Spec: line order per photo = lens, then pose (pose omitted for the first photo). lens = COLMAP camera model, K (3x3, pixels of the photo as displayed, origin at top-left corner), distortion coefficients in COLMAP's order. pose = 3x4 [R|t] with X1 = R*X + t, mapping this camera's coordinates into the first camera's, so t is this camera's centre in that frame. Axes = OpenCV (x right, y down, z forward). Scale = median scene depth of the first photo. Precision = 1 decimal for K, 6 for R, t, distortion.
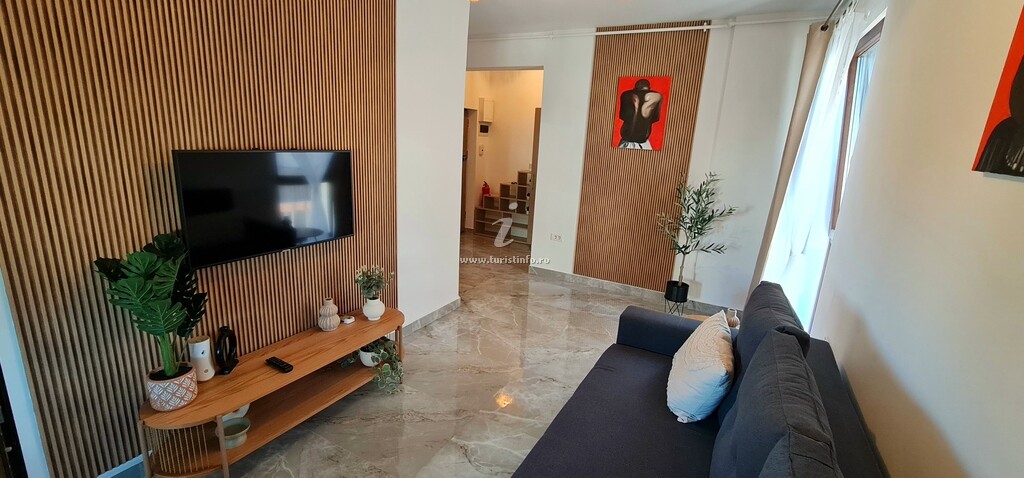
lens RADIAL K [[419.5, 0, 511.2], [0, 419.5, 236.6], [0, 0, 1]] dist [-0.007630, 0.002891]
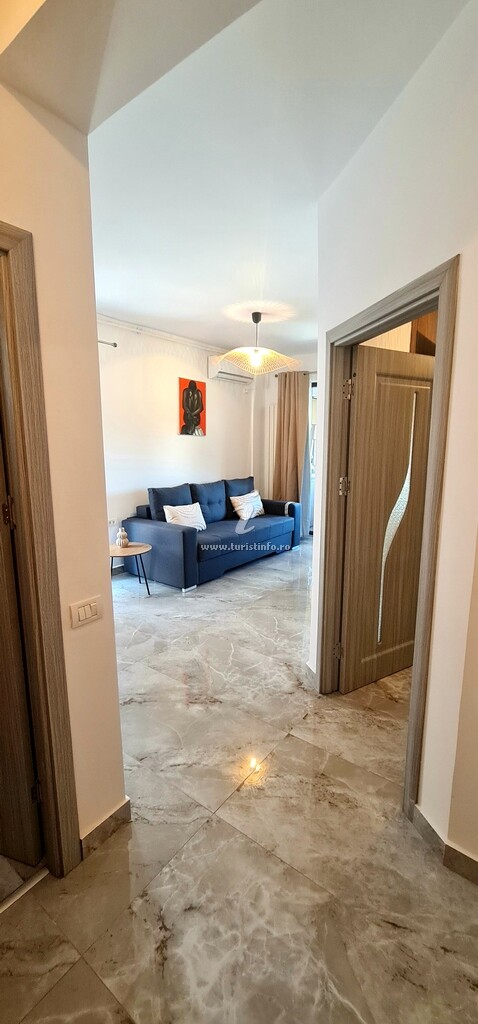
lens RADIAL K [[419.5, 0, 240.8], [0, 419.5, 516.8], [0, 0, 1]] dist [-0.007630, 0.002891]
pose [[-0.988193, -0.075835, 0.133128, -0.106002], [-0.015697, 0.914452, 0.404389, -0.401319], [-0.152406, 0.397525, -0.904846, 1.806492]]
